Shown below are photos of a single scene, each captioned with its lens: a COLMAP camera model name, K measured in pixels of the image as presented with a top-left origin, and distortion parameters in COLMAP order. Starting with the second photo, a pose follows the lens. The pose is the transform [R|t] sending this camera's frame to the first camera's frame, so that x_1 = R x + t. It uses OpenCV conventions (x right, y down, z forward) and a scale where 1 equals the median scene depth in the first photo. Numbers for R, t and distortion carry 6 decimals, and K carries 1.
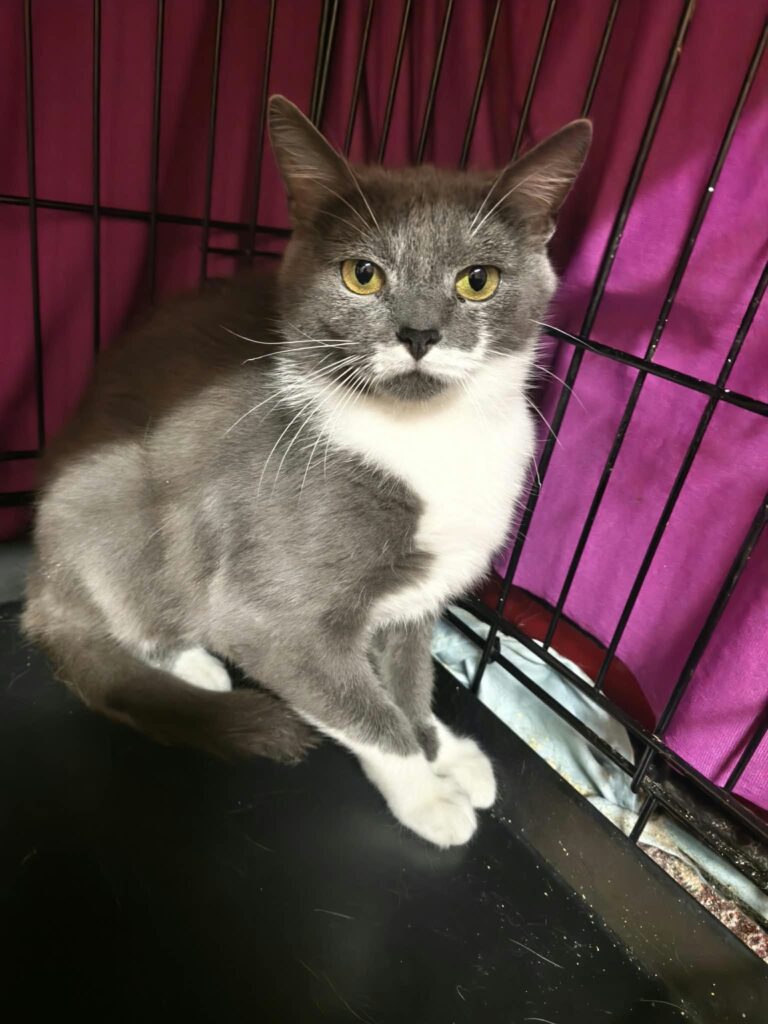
lens RADIAL K [[691.0, 0, 384.0], [0, 691.0, 512.0], [0, 0, 1]] dist [0.010889, -0.002018]
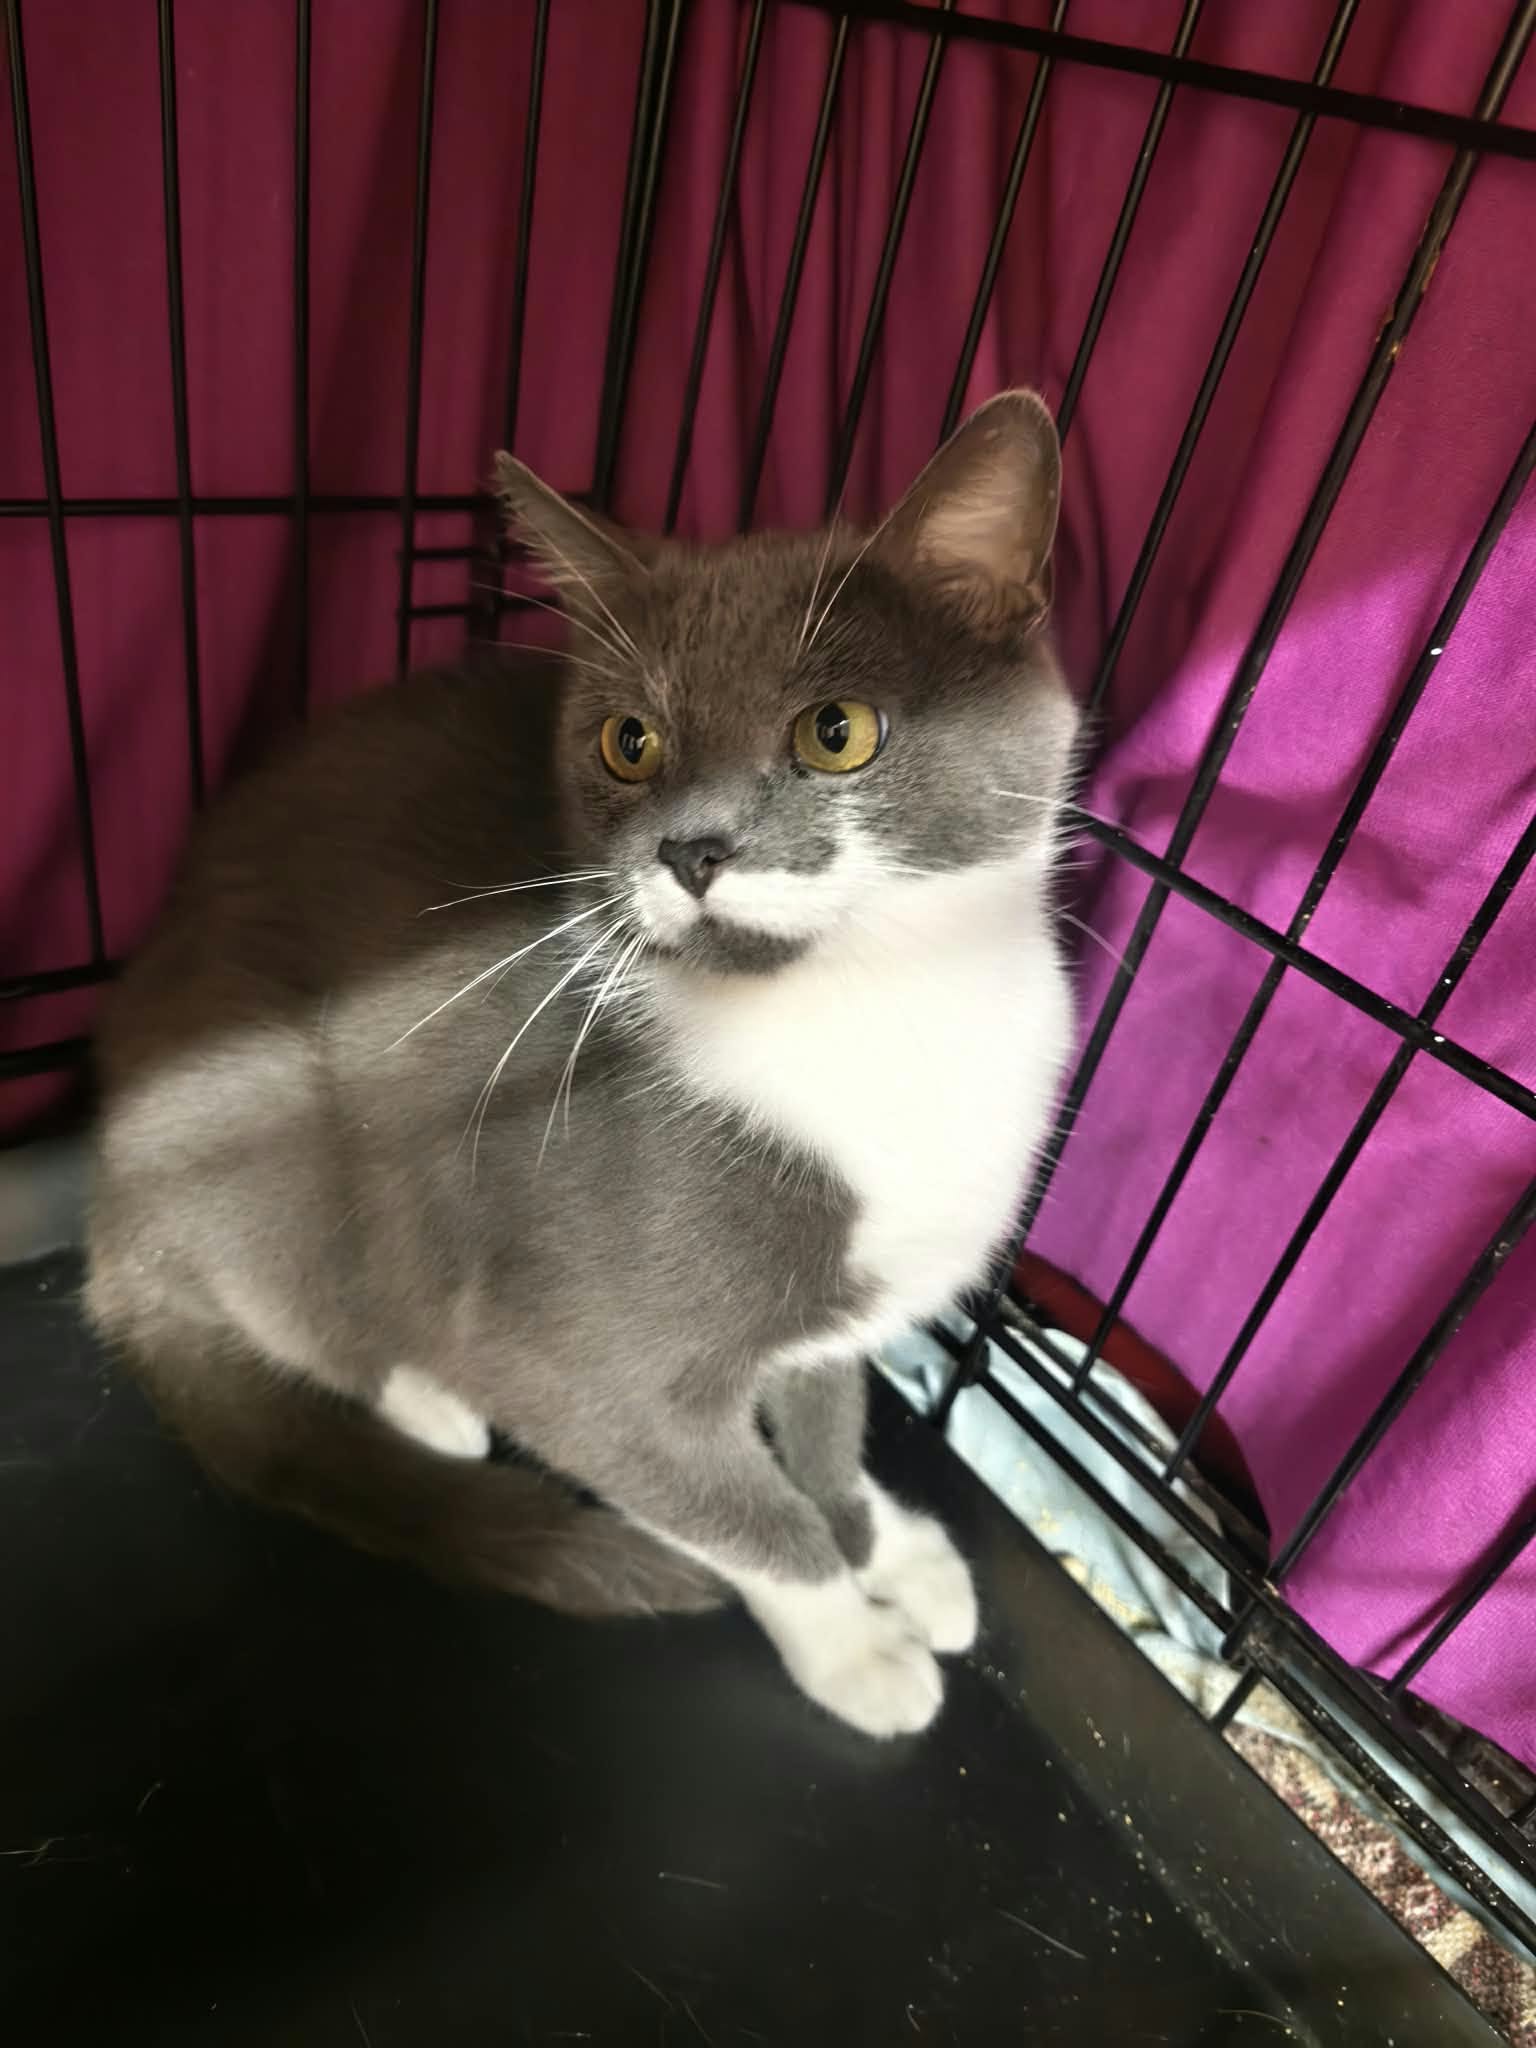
lens RADIAL K [[1382.0, 0, 768.0], [0, 1382.0, 1024.0], [0, 0, 1]] dist [0.010889, -0.002018]
pose [[0.999876, -0.000671, 0.015752, -0.025313], [-0.001671, 0.988957, 0.148194, -0.261930], [-0.015678, -0.148202, 0.988833, -0.026287]]
